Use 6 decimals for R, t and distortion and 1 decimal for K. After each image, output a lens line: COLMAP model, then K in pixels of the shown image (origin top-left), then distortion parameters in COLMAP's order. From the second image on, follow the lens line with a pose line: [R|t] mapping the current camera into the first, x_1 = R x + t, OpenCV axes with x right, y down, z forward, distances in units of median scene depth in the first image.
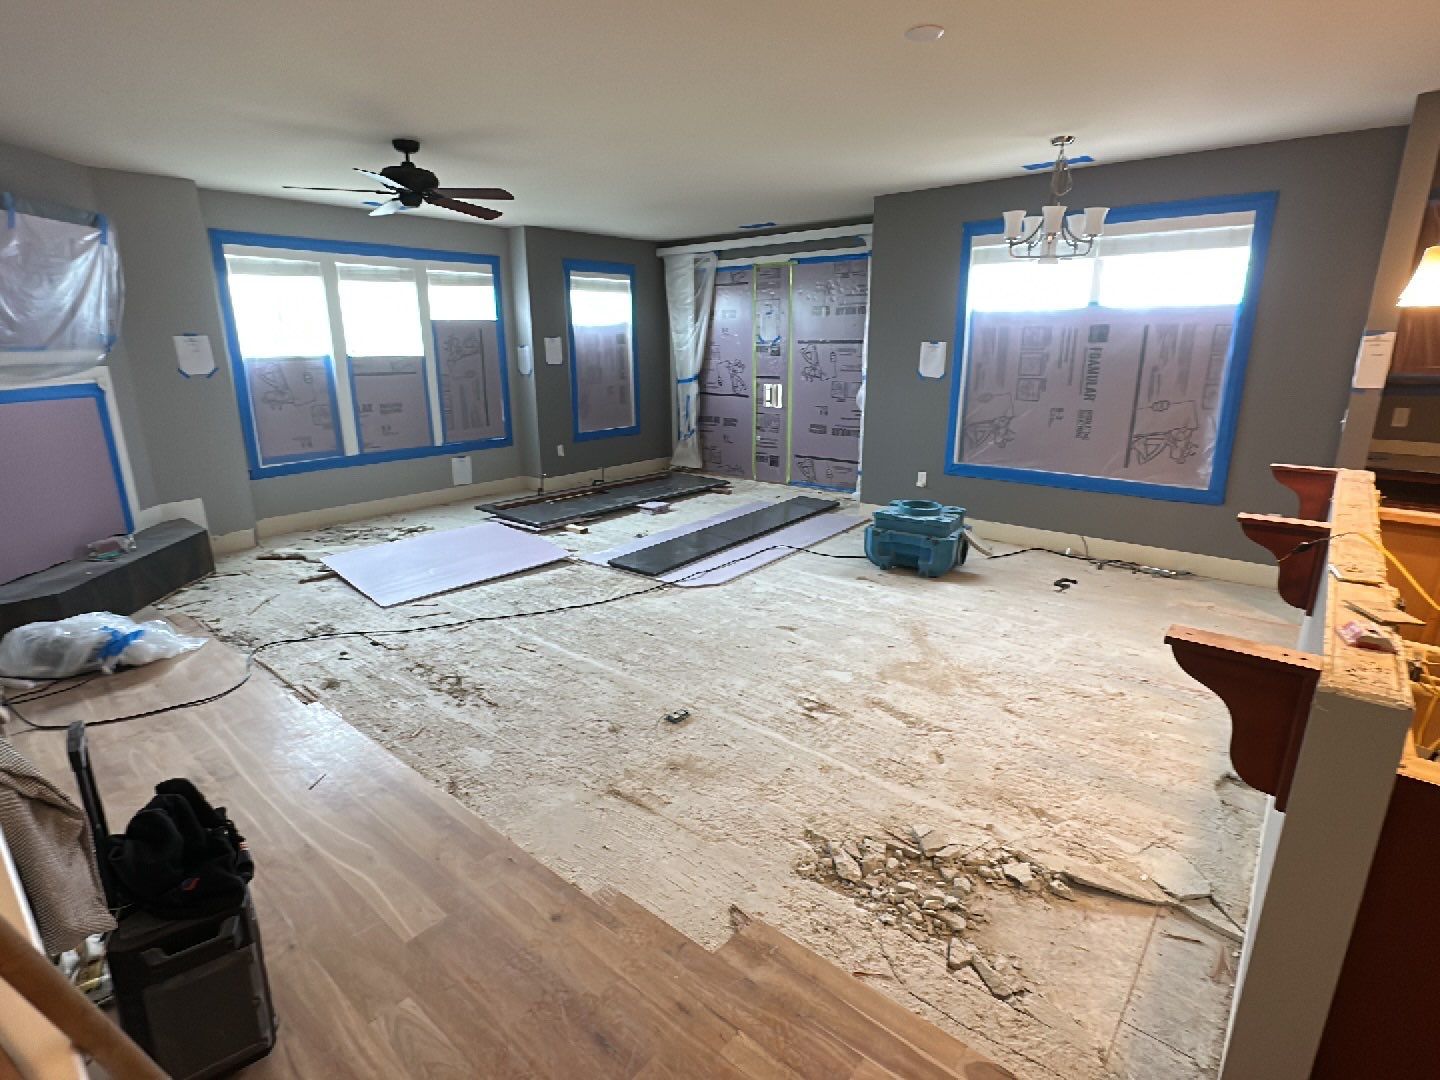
lens RADIAL K [[727.2, 0, 717.2], [0, 727.2, 539.1], [0, 0, 1]] dist [-0.005052, -0.000391]
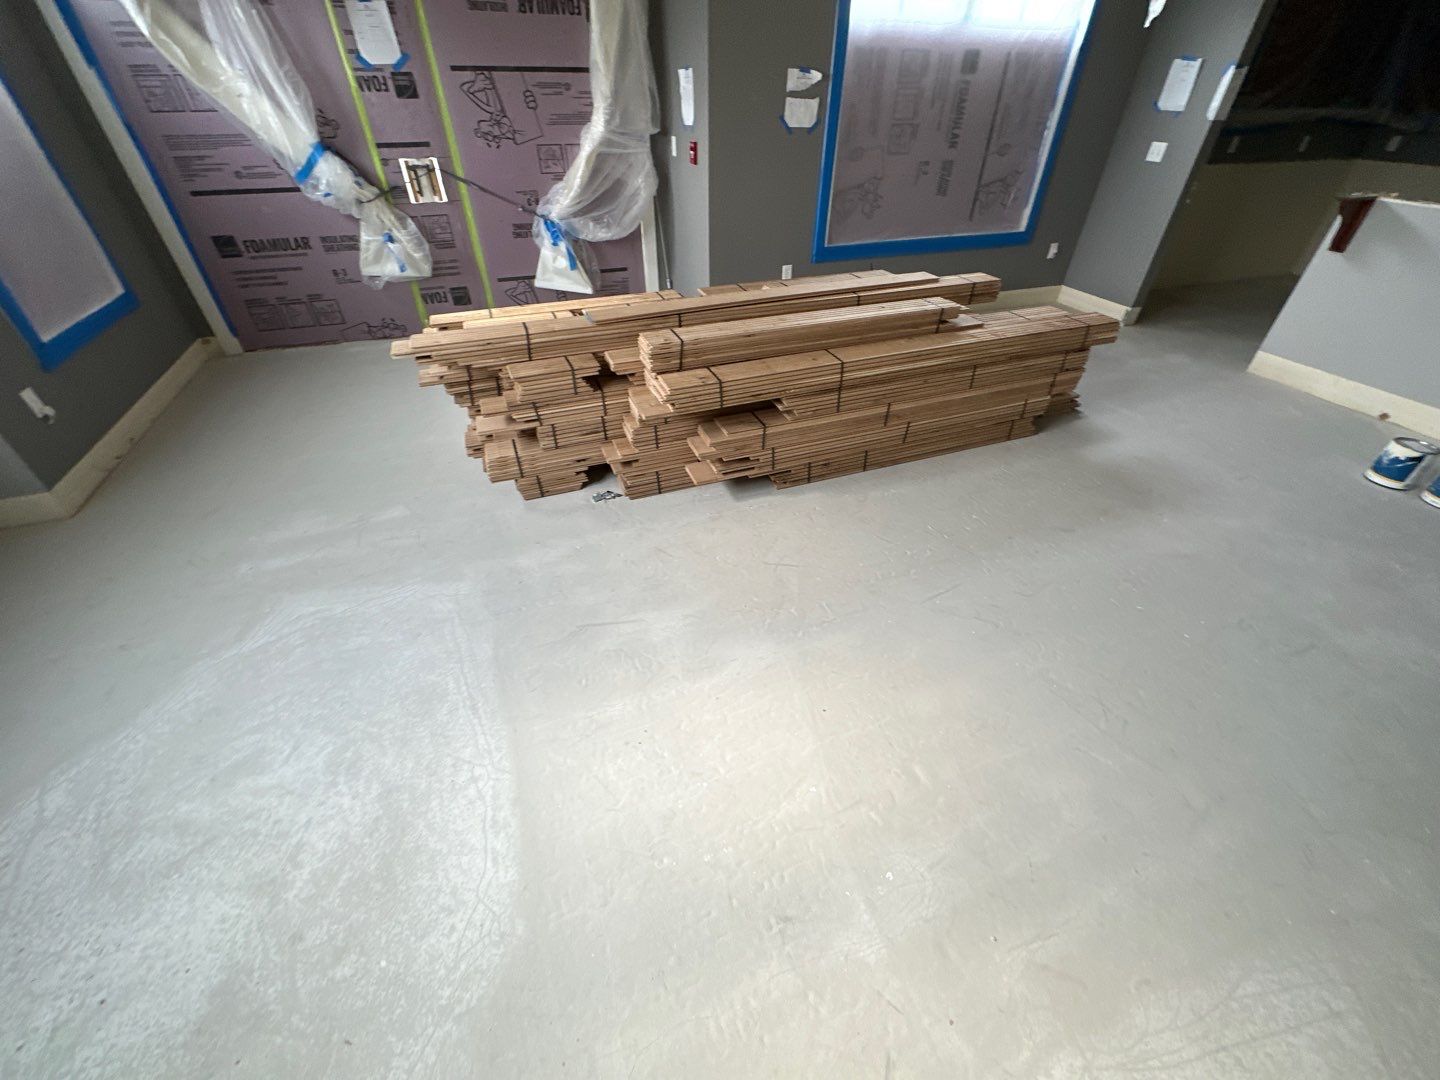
lens RADIAL K [[575.9, 0, 722.2], [0, 575.9, 543.8], [0, 0, 1]] dist [-0.000659, -0.000079]
pose [[0.490195, -0.532183, 0.690283, -0.444378], [0.222920, 0.842169, 0.490977, -0.194802], [-0.842624, -0.086797, 0.531461, 0.815161]]
